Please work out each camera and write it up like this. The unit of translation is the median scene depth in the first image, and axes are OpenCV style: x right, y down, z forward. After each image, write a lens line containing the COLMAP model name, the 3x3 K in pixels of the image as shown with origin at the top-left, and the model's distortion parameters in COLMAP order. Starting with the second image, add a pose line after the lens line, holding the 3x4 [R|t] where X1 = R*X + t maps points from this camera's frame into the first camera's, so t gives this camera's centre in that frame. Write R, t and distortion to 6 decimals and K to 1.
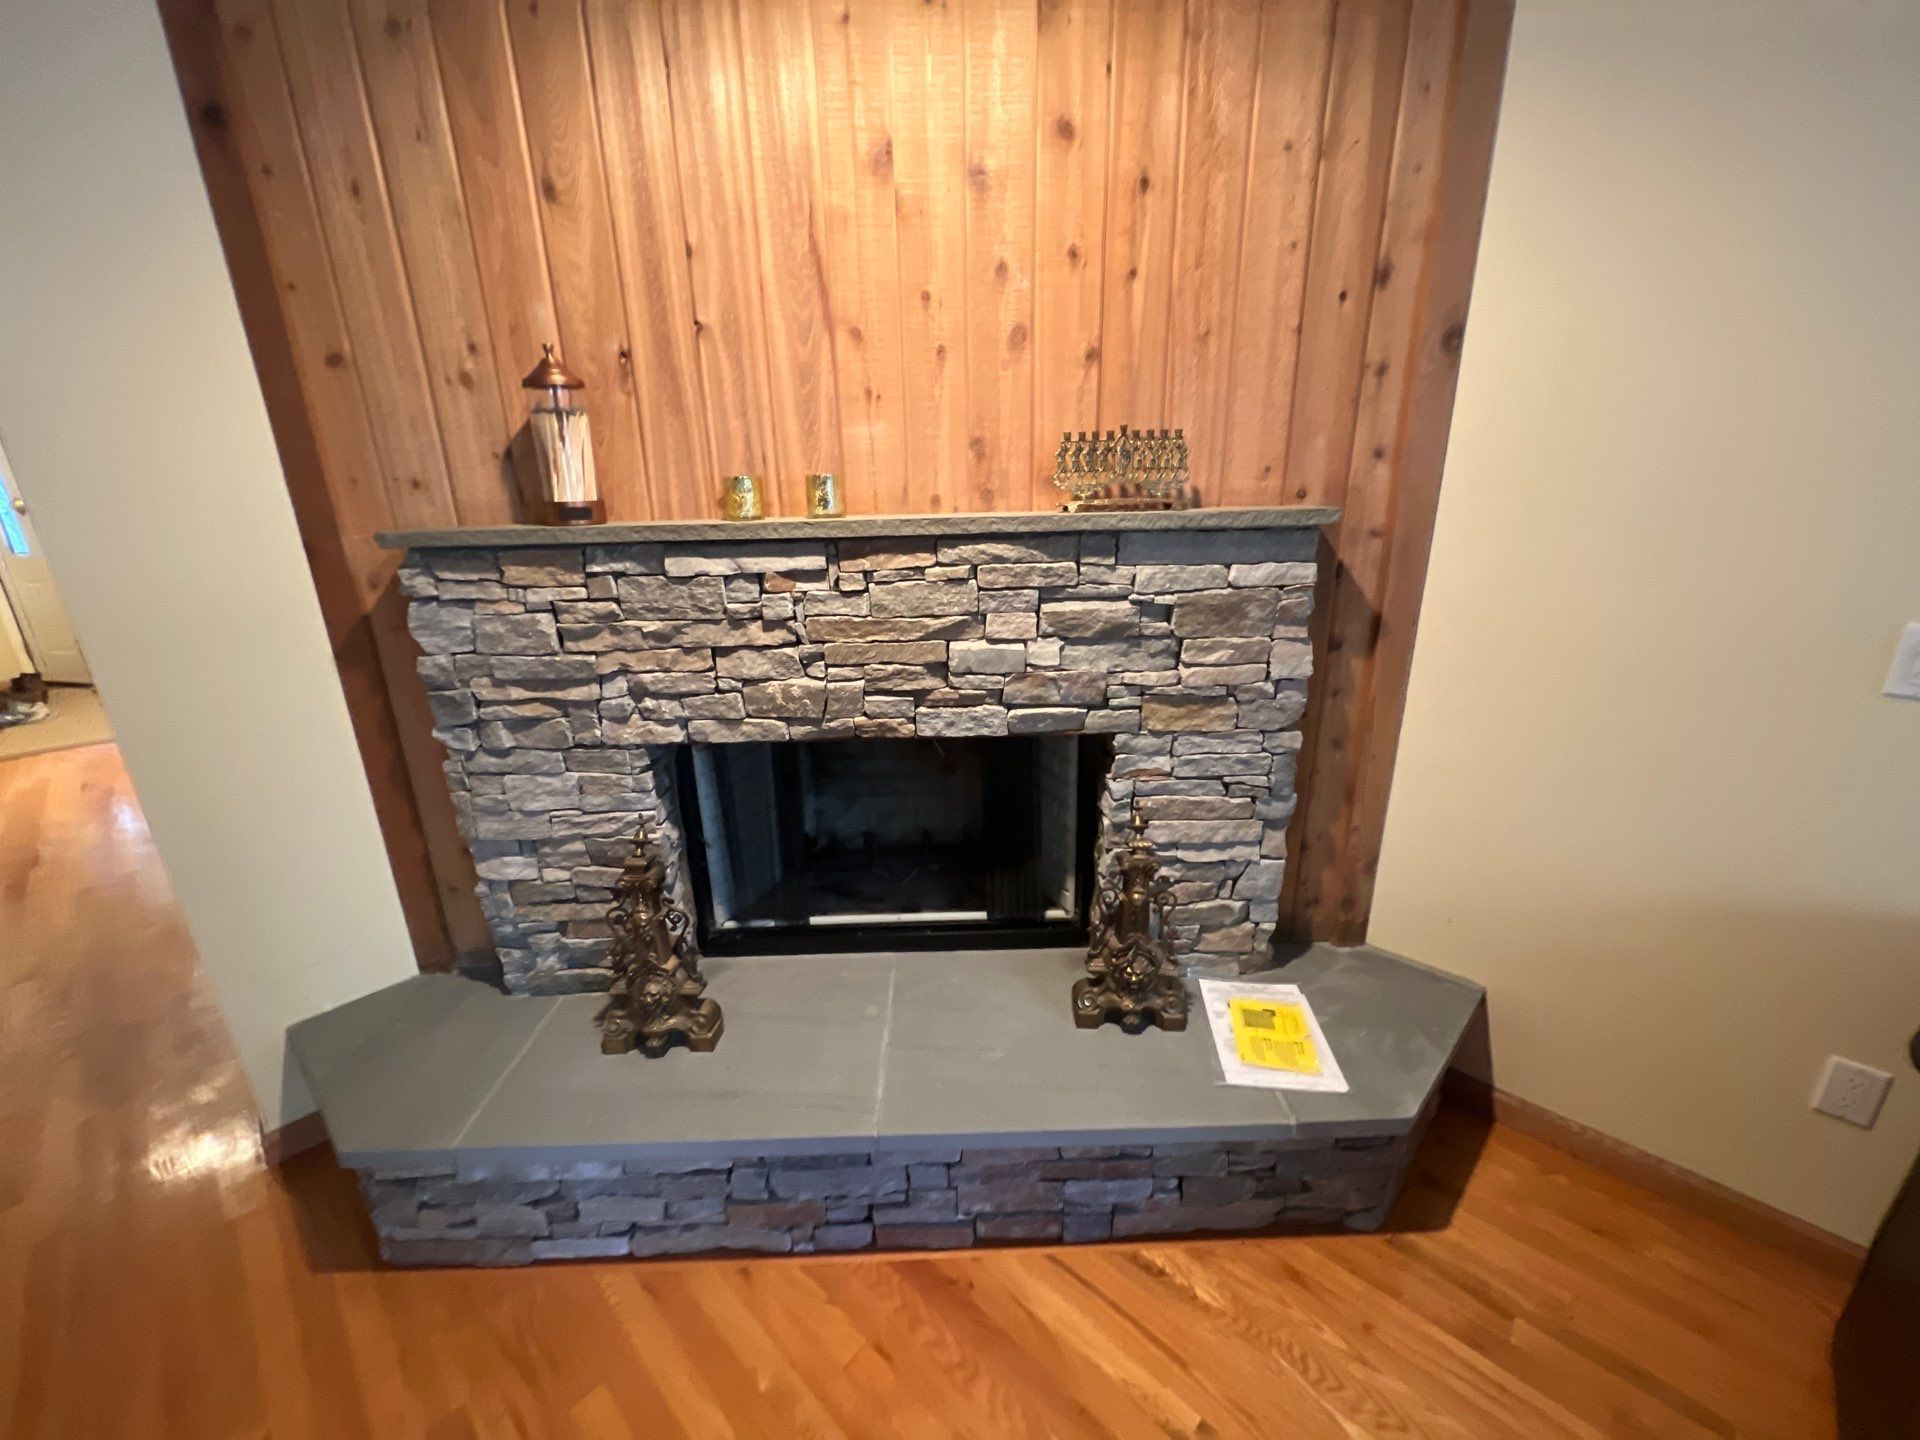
lens RADIAL K [[773.1, 0, 960.0], [0, 773.1, 720.0], [0, 0, 1]] dist [-0.002662, -0.000148]
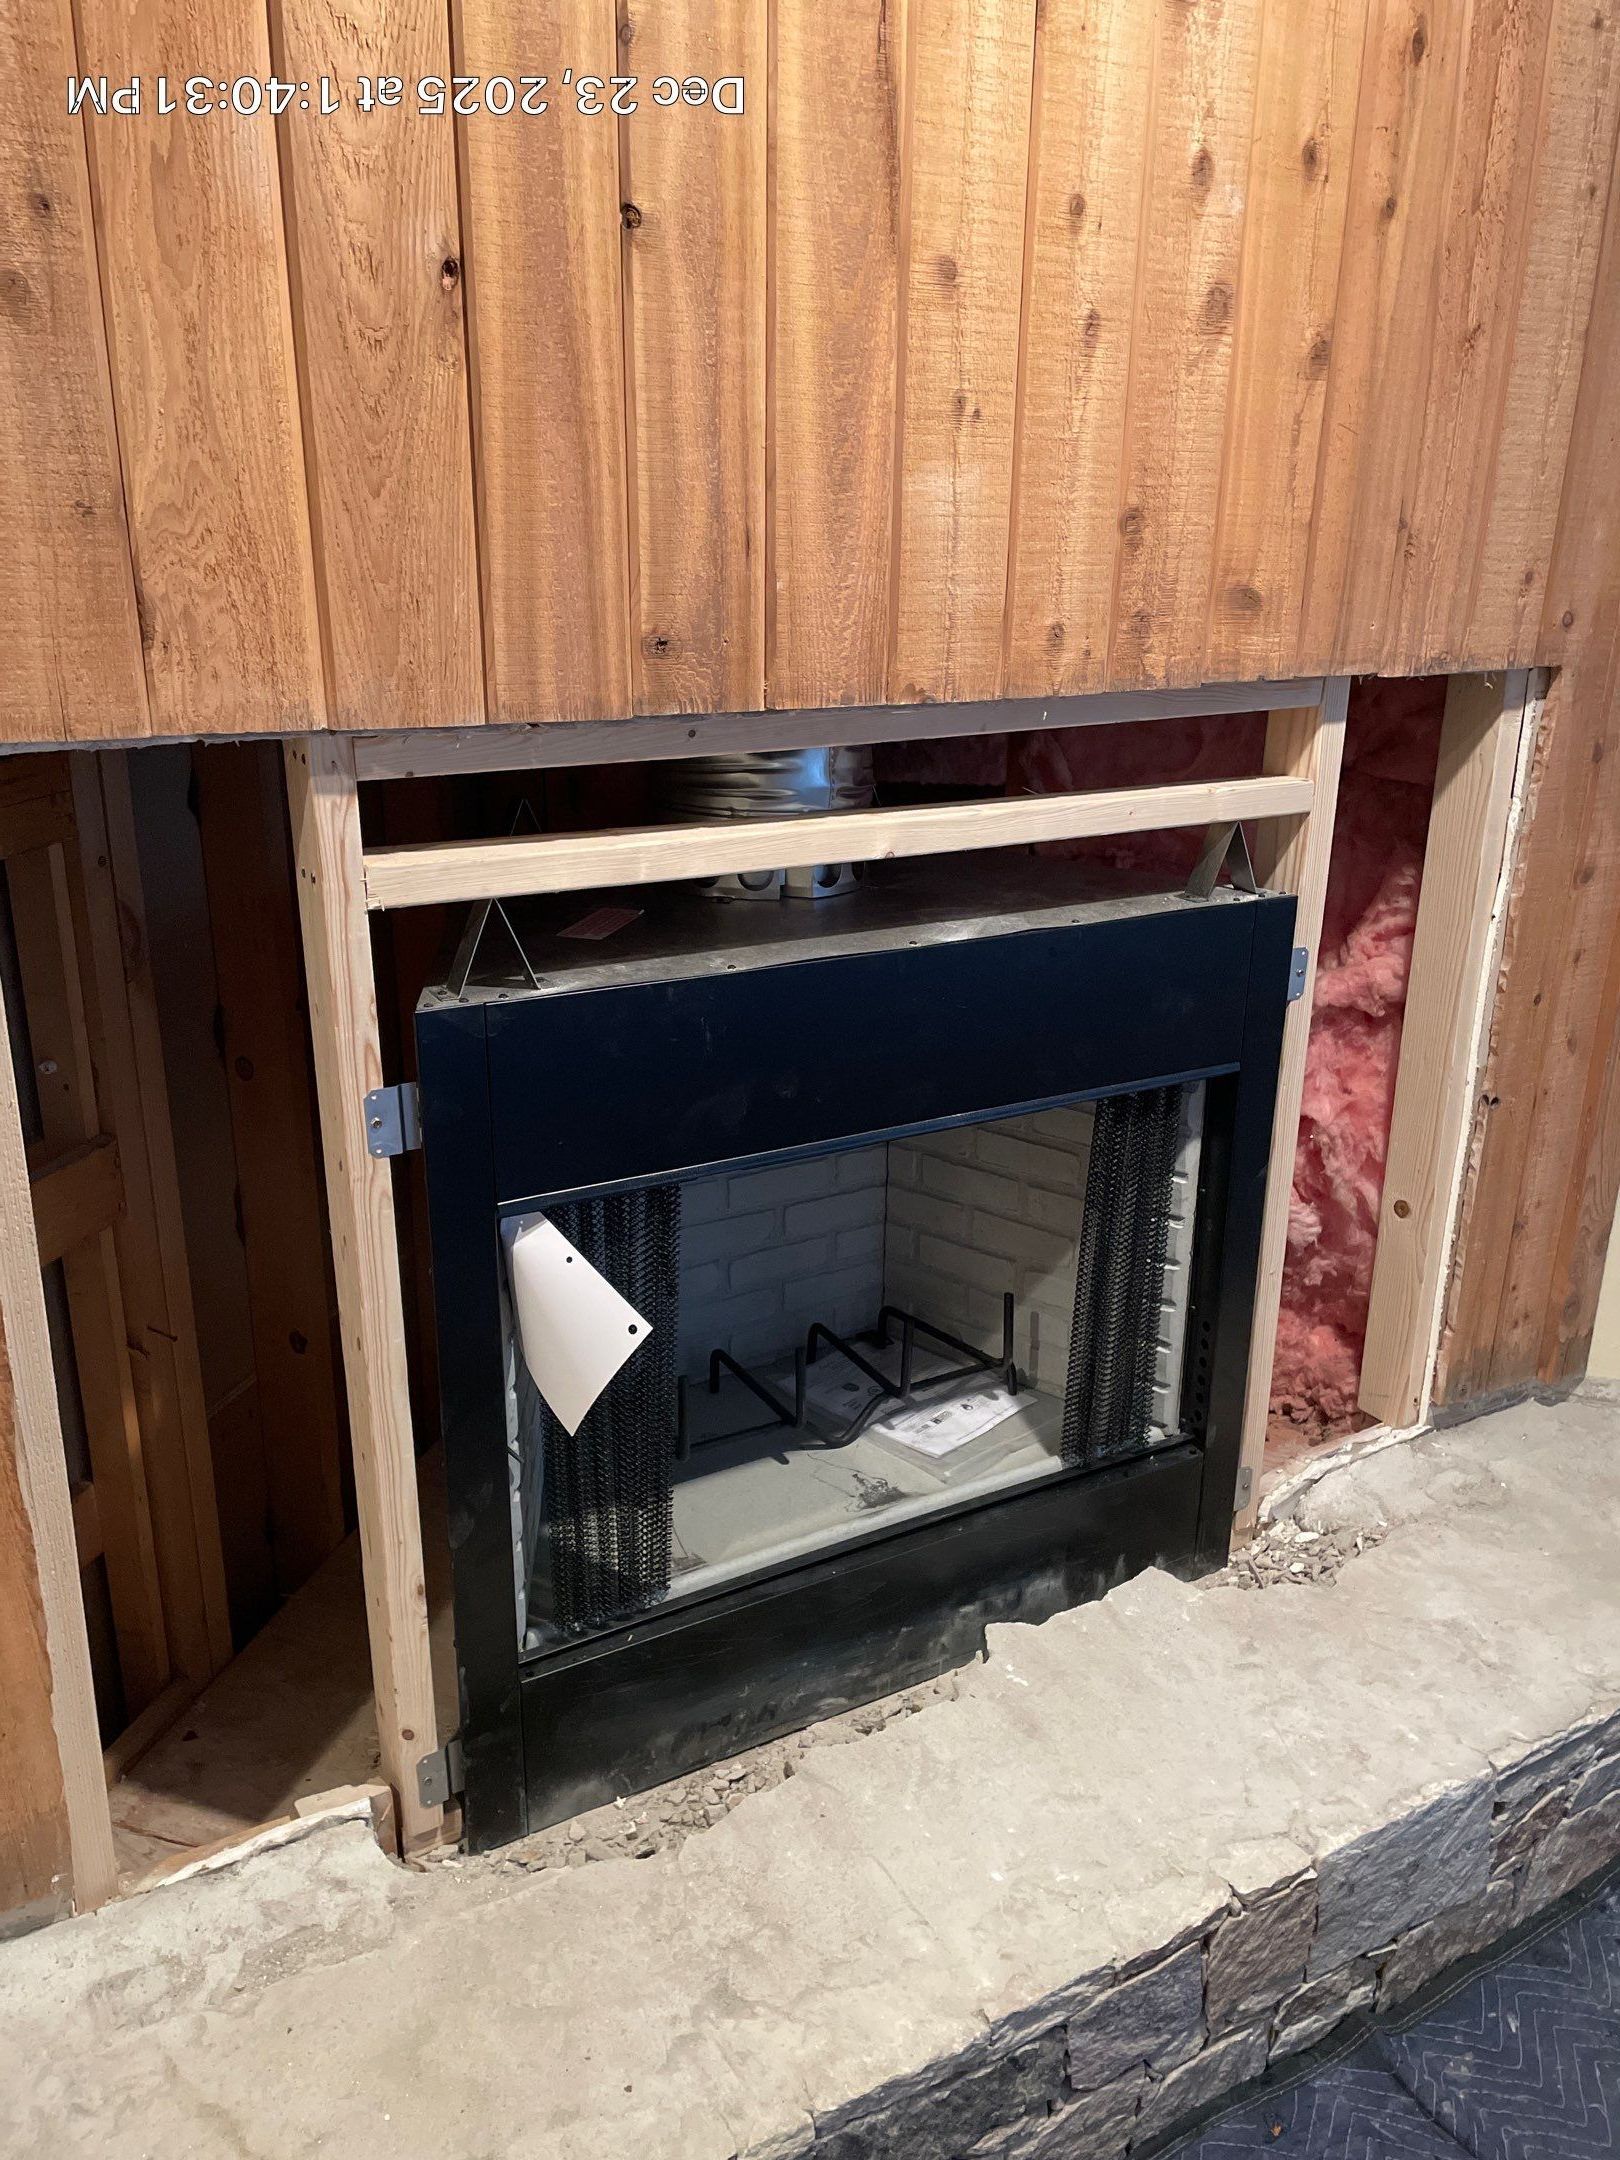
lens RADIAL K [[1633.7, 0, 810.0], [0, 1633.7, 1080.0], [0, 0, 1]] dist [0.069512, -0.097147]
pose [[0.883015, -0.123809, 0.452721, -0.677282], [0.114399, 0.992263, 0.048230, -0.077231], [-0.455190, 0.009203, 0.890347, 0.162130]]
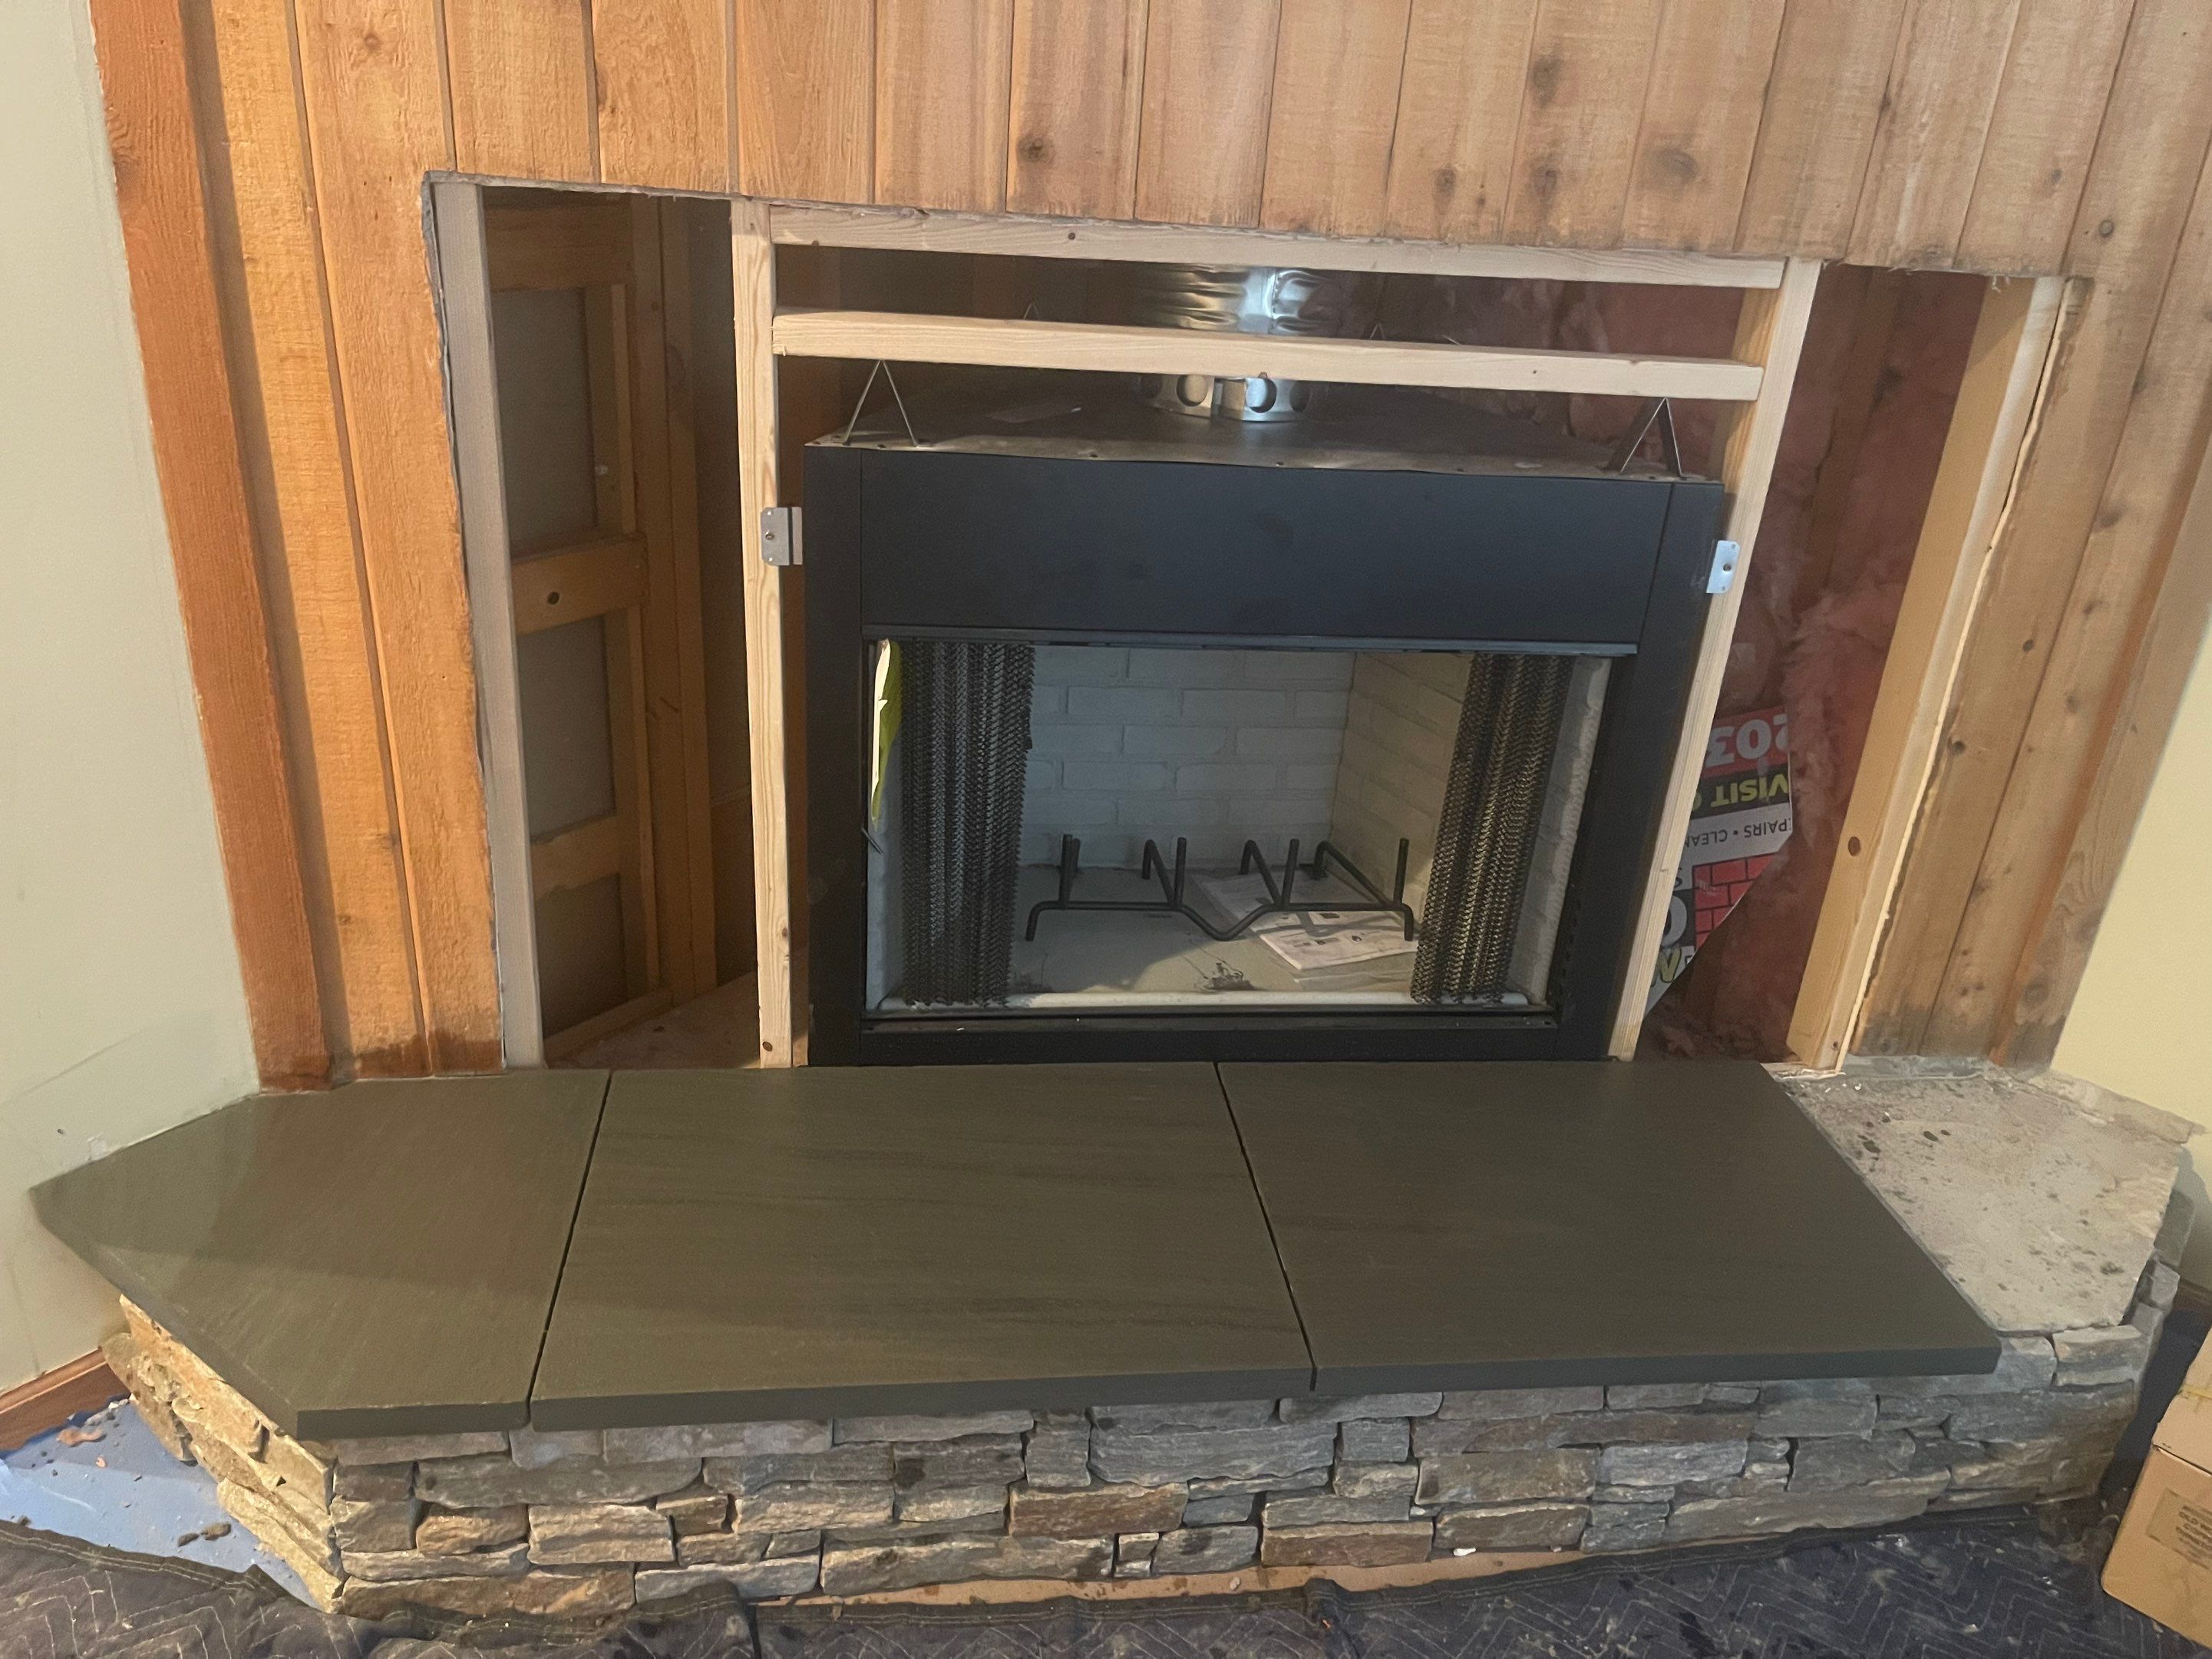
lens RADIAL K [[1695.3, 0, 1127.2], [0, 1695.3, 841.6], [0, 0, 1]] dist [0.066761, -0.089313]
pose [[0.988924, 0.035481, 0.144118, -0.389849], [-0.053775, 0.990686, 0.125099, 0.014335], [-0.138336, -0.131464, 0.981621, -0.125862]]
